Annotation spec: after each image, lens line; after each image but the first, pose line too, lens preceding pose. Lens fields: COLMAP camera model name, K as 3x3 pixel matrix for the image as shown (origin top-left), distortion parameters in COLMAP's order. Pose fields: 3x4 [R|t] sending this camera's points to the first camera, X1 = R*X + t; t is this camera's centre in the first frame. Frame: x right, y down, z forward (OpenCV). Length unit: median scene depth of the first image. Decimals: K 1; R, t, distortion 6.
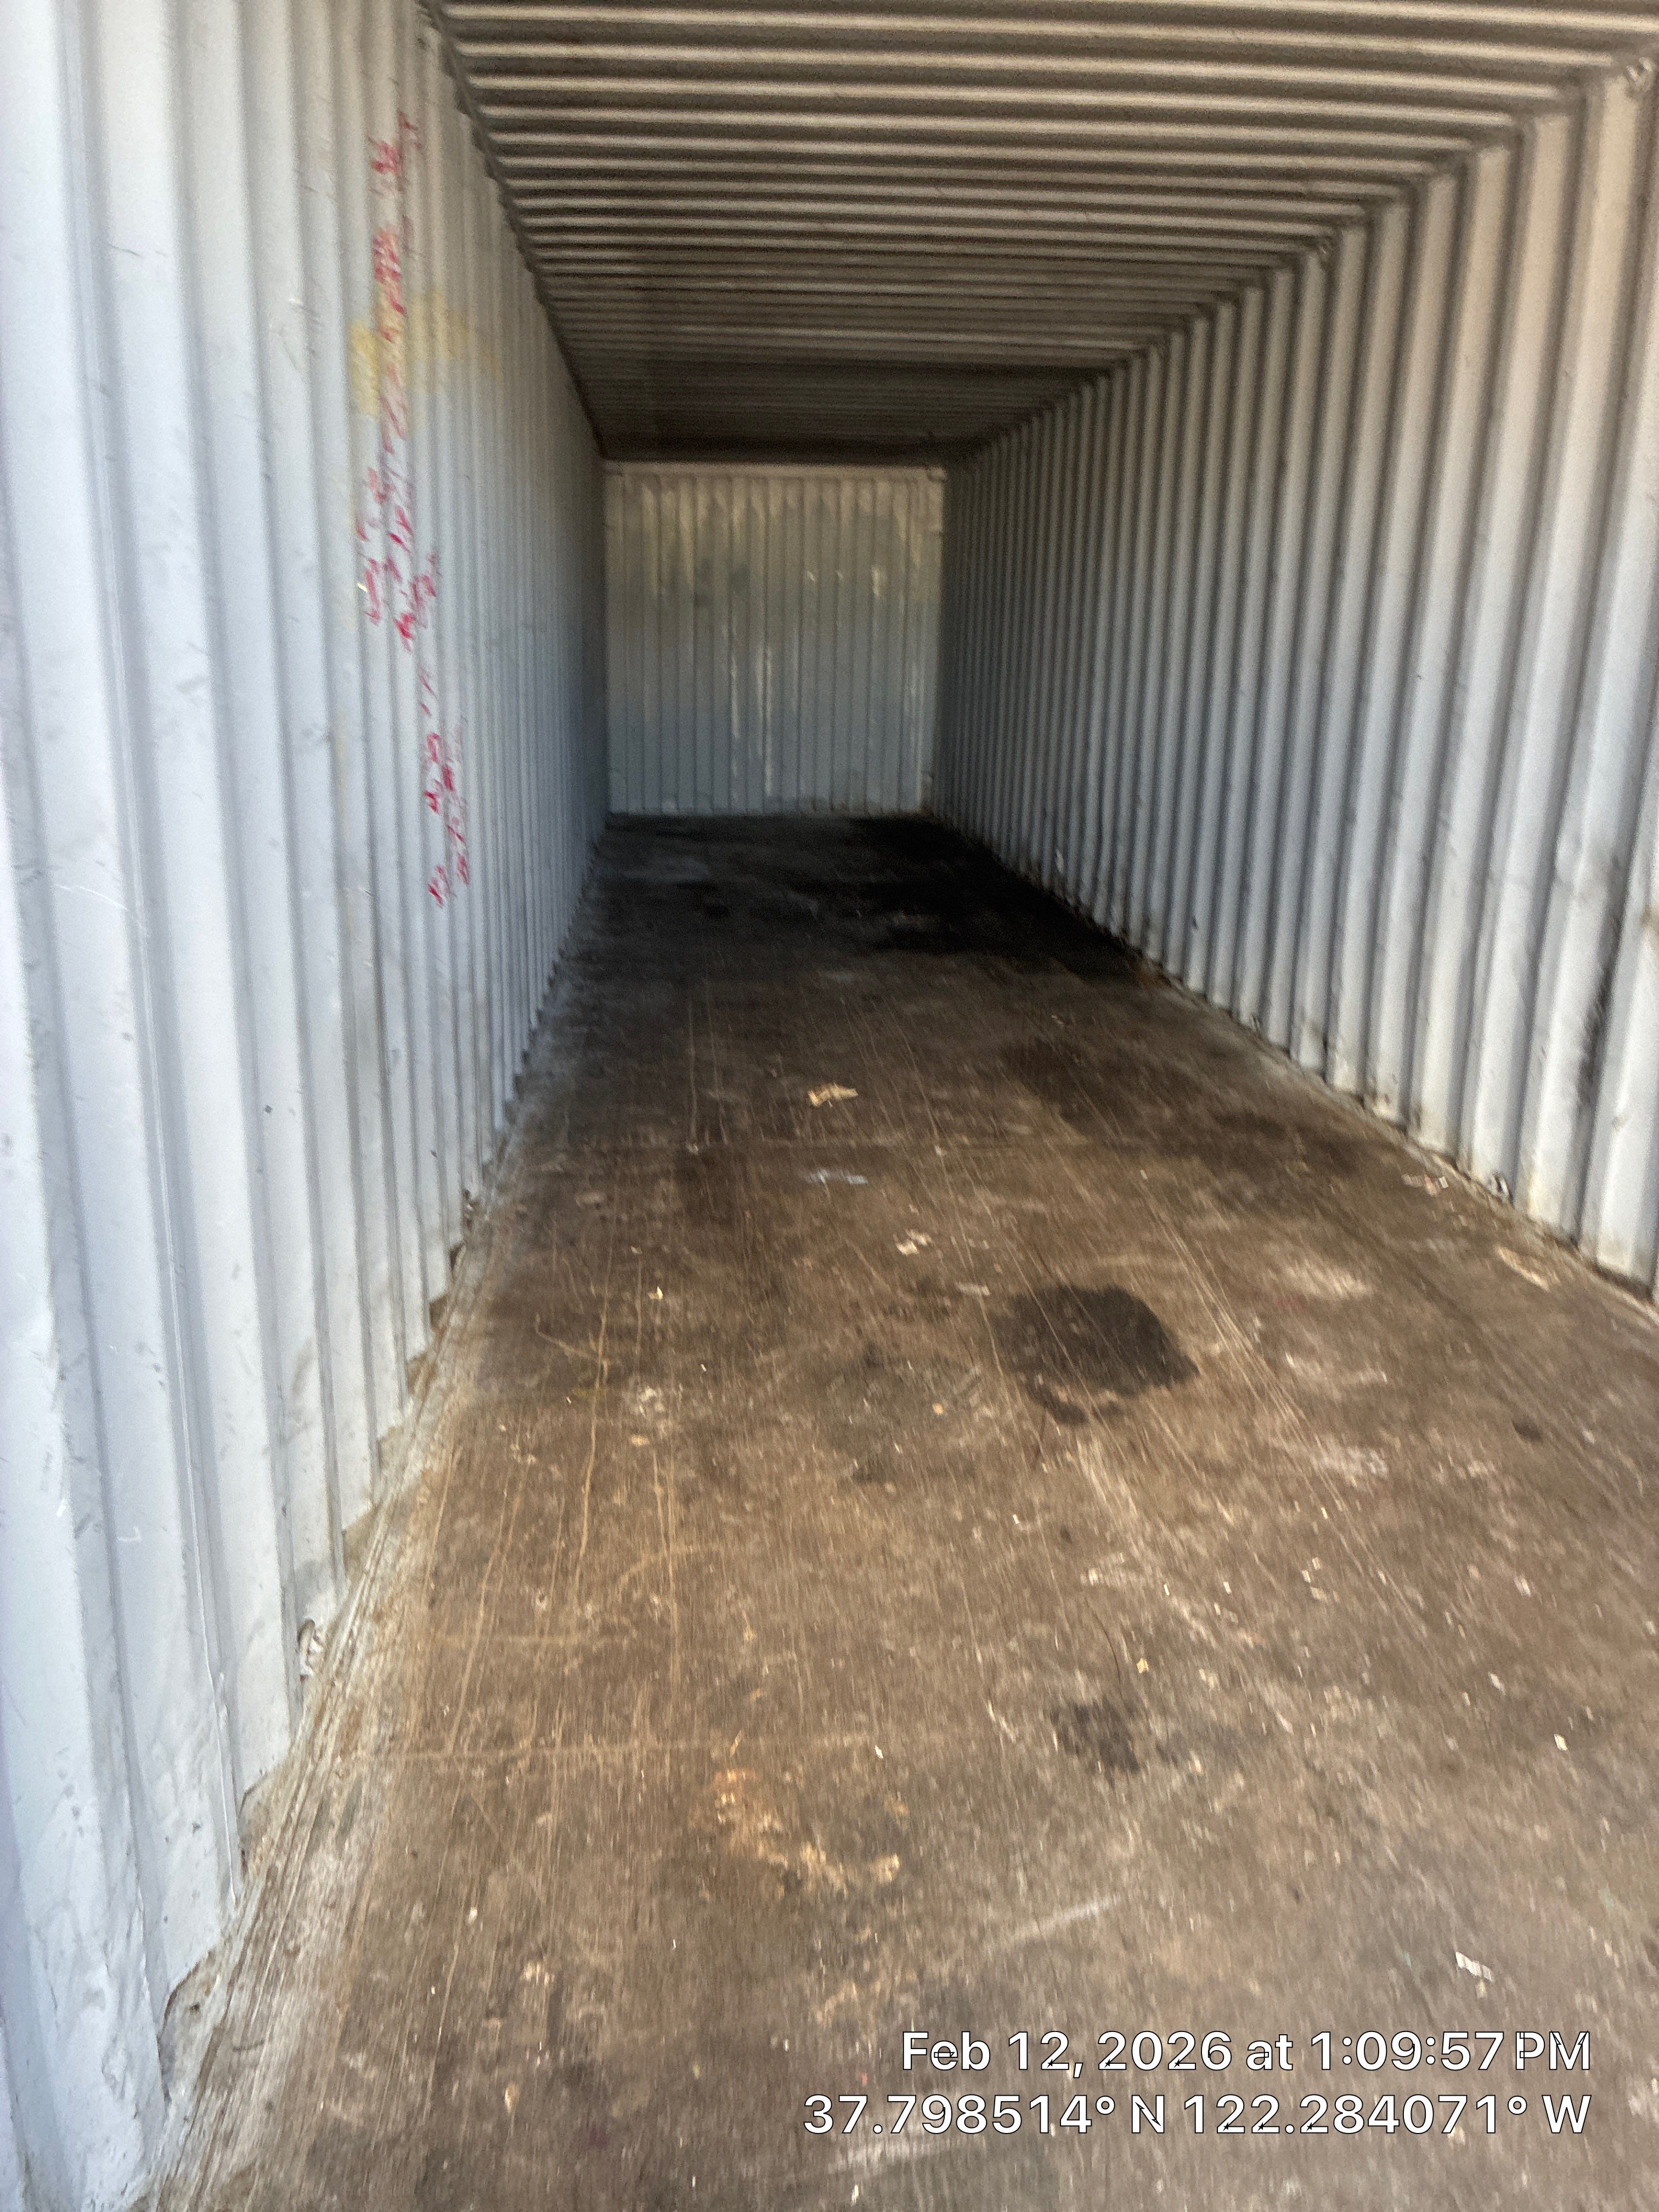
lens RADIAL K [[1657.6, 0, 821.5], [0, 1657.6, 1082.3], [0, 0, 1]] dist [0.045988, -0.046636]
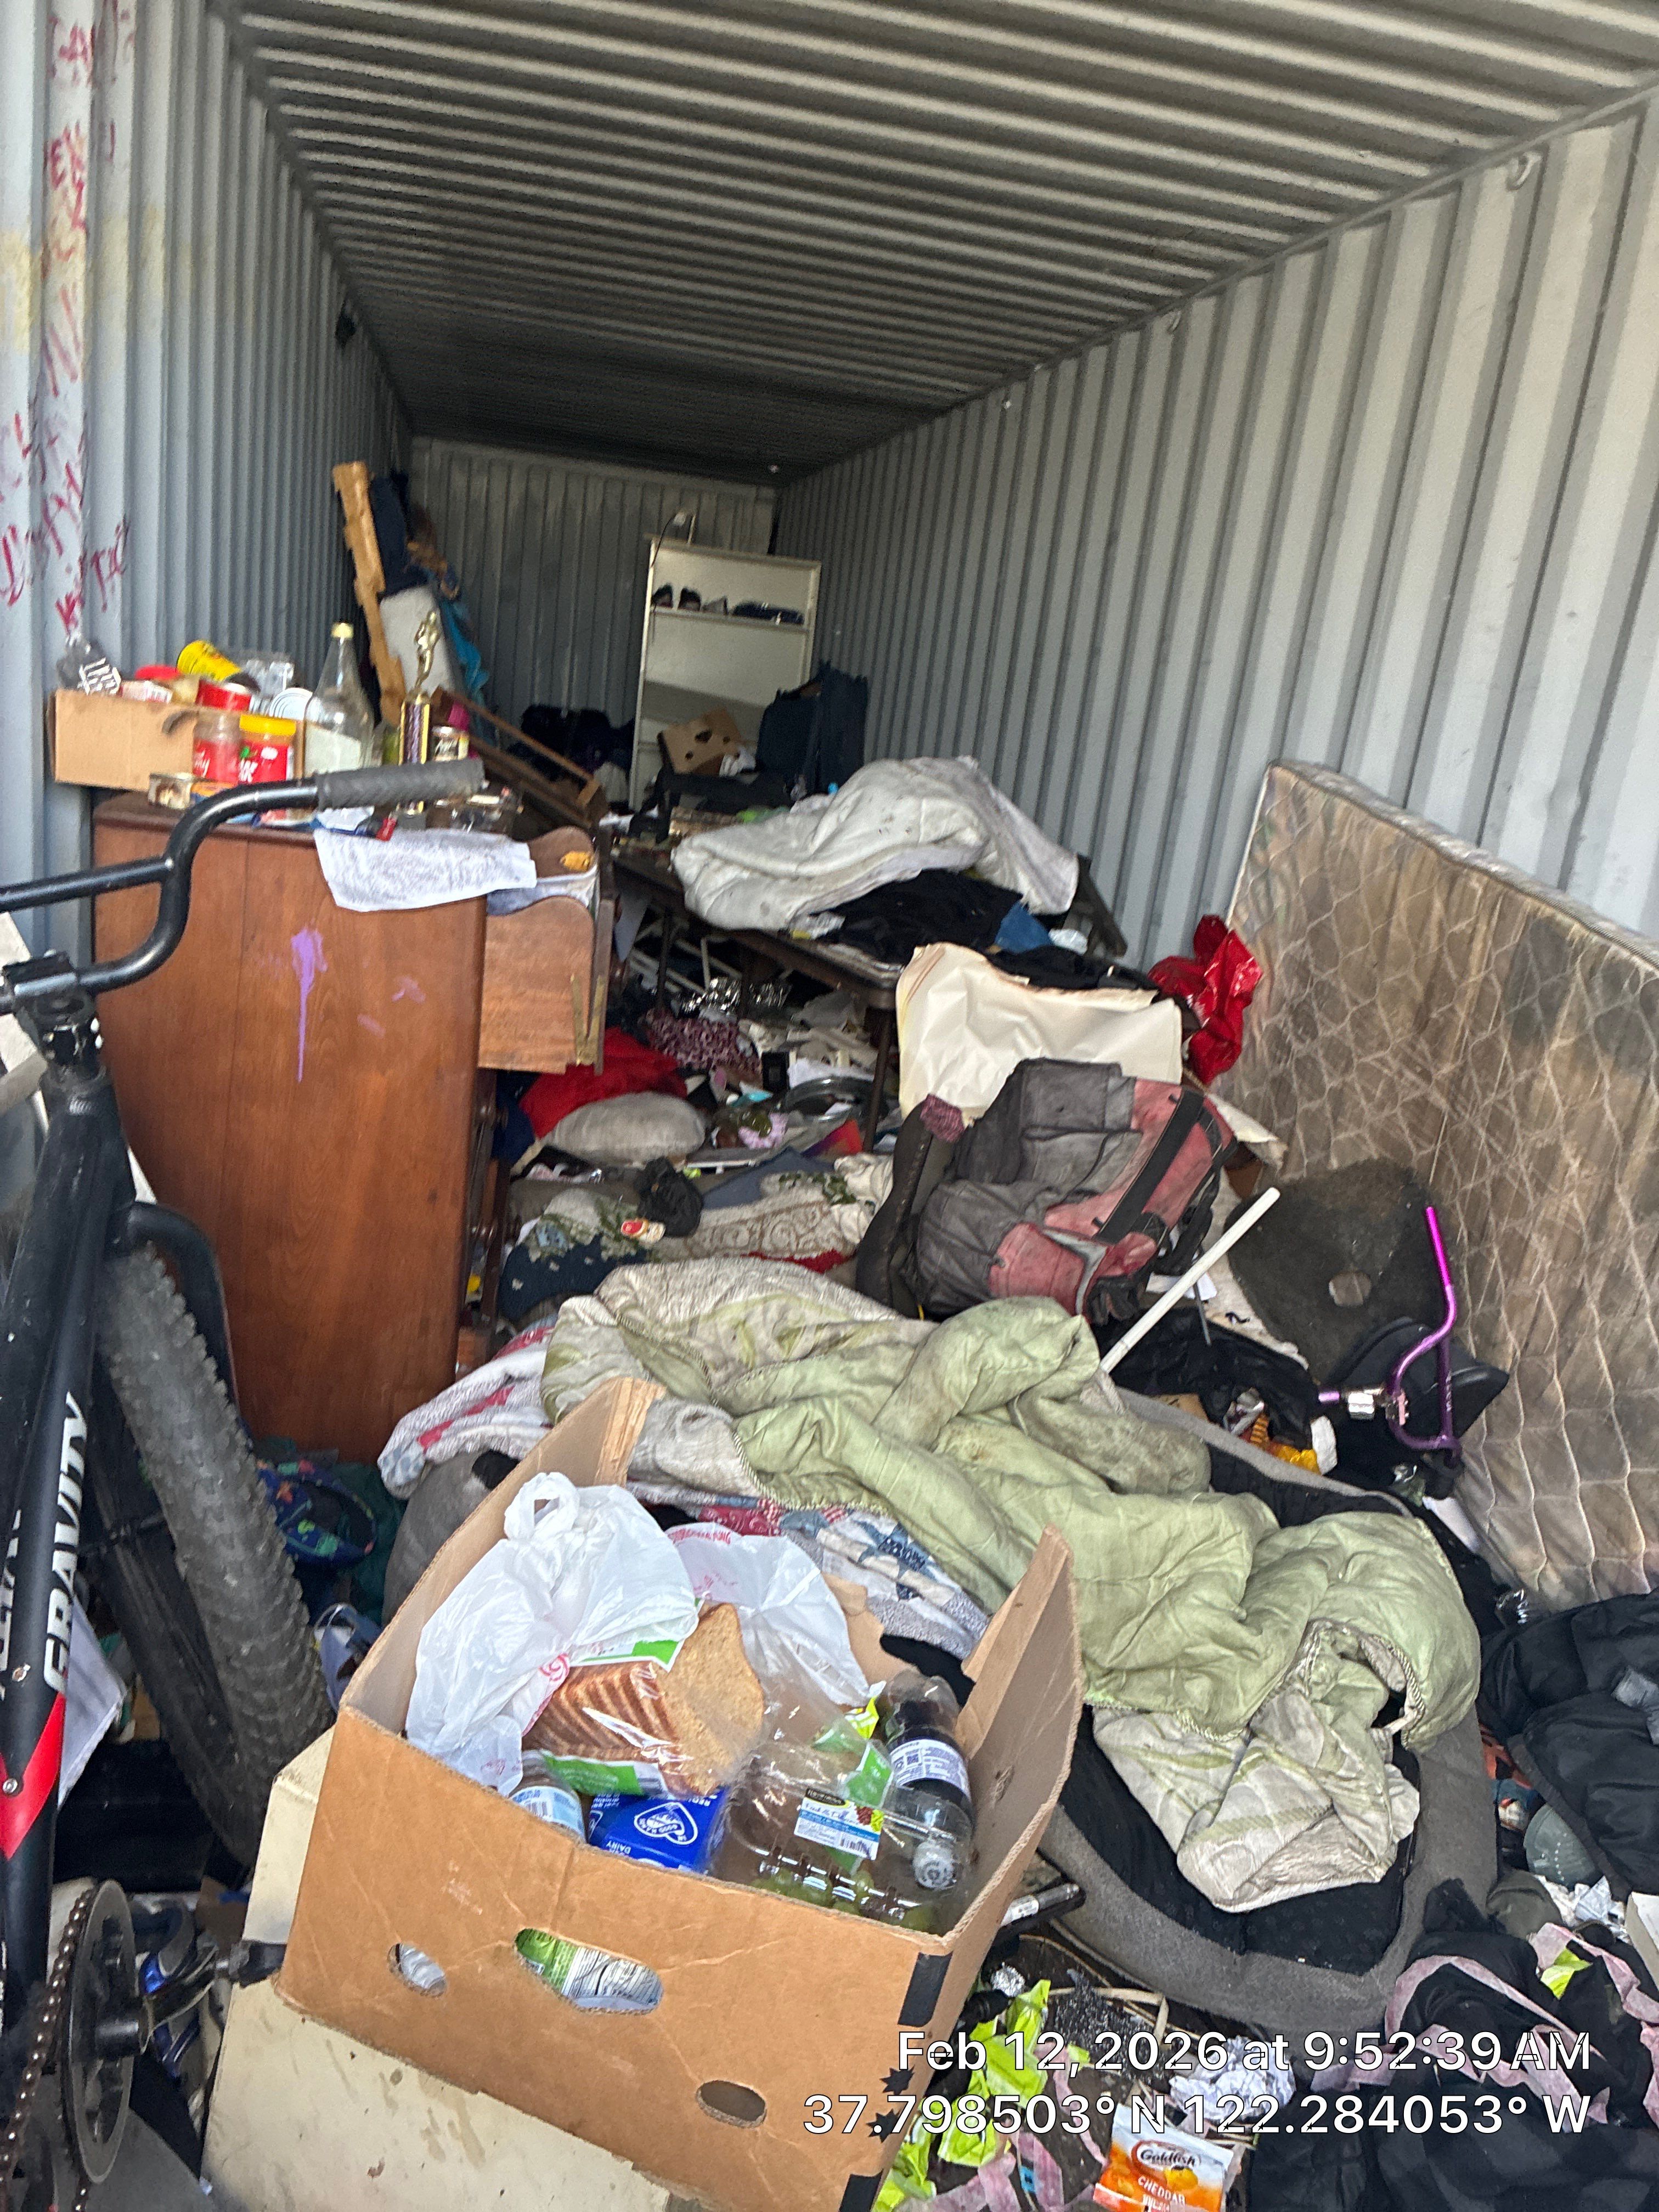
lens RADIAL K [[1657.6, 0, 826.1], [0, 1657.6, 1123.9], [0, 0, 1]] dist [0.045988, -0.046636]
pose [[0.989001, 0.075355, 0.127274, 0.028982], [-0.077383, 0.996940, 0.011063, -0.051699], [-0.126051, -0.020790, 0.991806, 0.112915]]
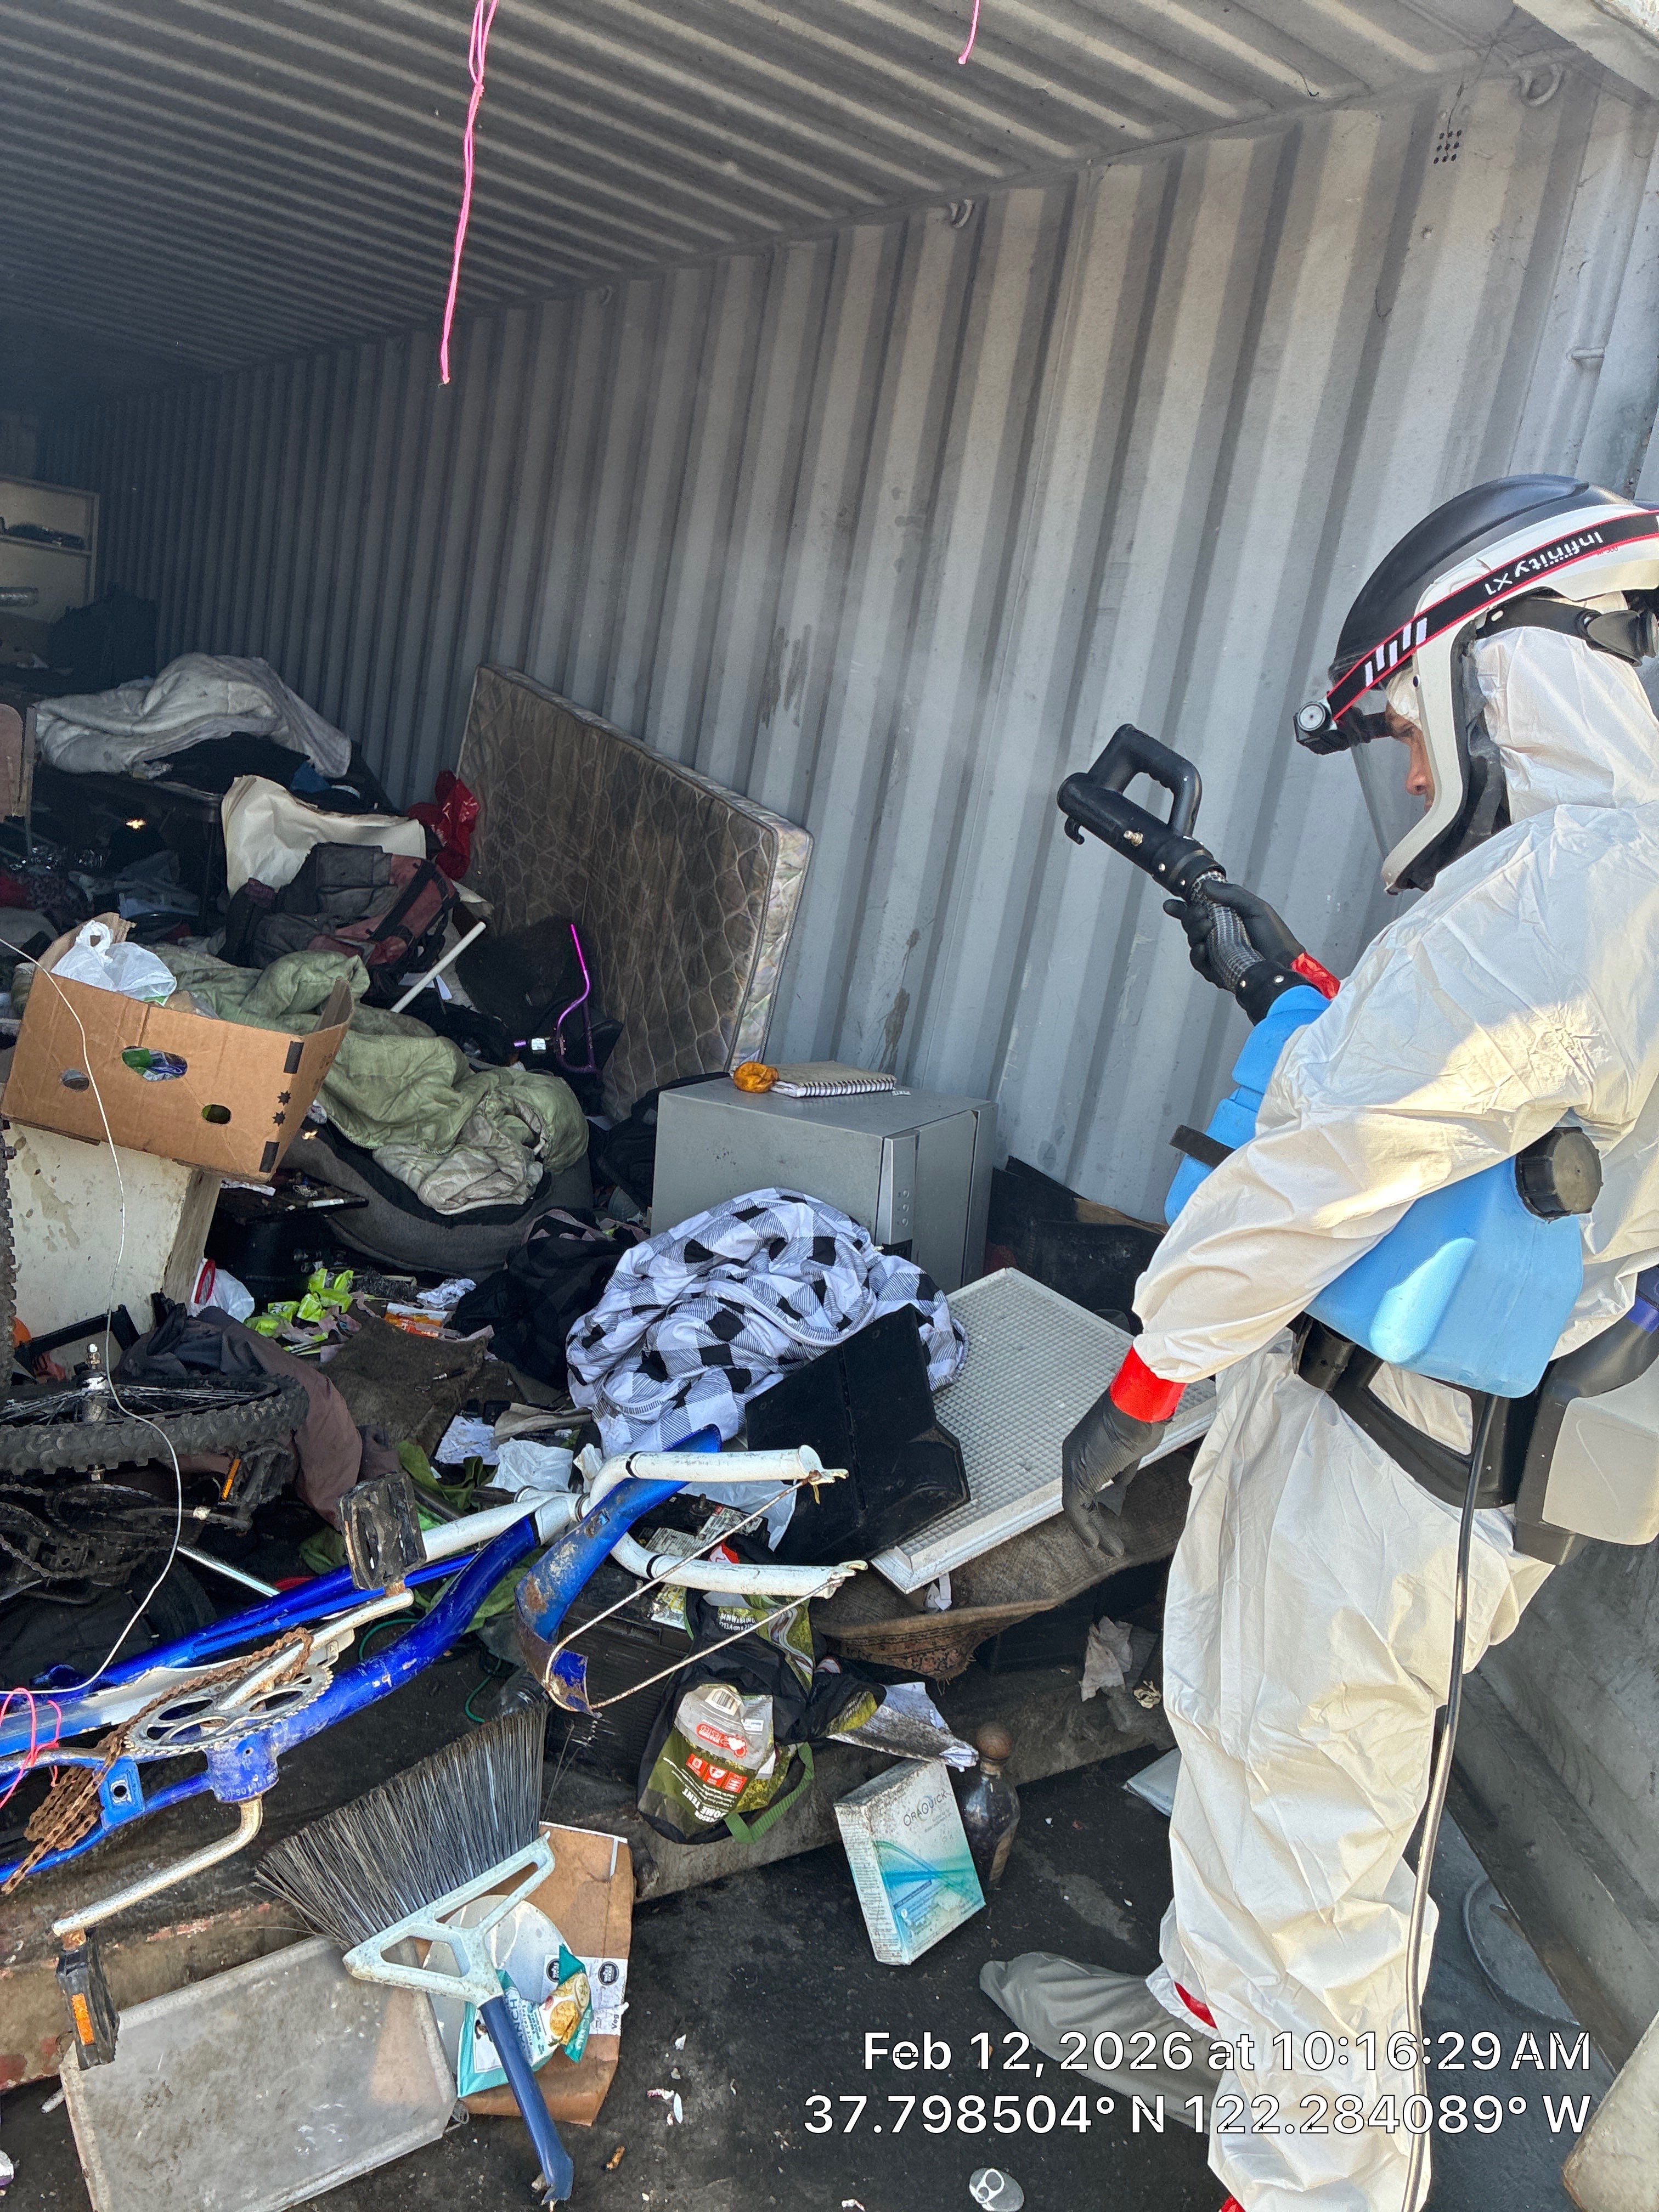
lens RADIAL K [[1657.6, 0, 794.5], [0, 1657.6, 1093.6], [0, 0, 1]] dist [0.045988, -0.046636]
pose [[0.865583, 0.029287, 0.499909, -0.087986], [-0.030450, 0.999519, -0.005833, 0.113130], [-0.499840, -0.010173, 0.866058, -0.378044]]
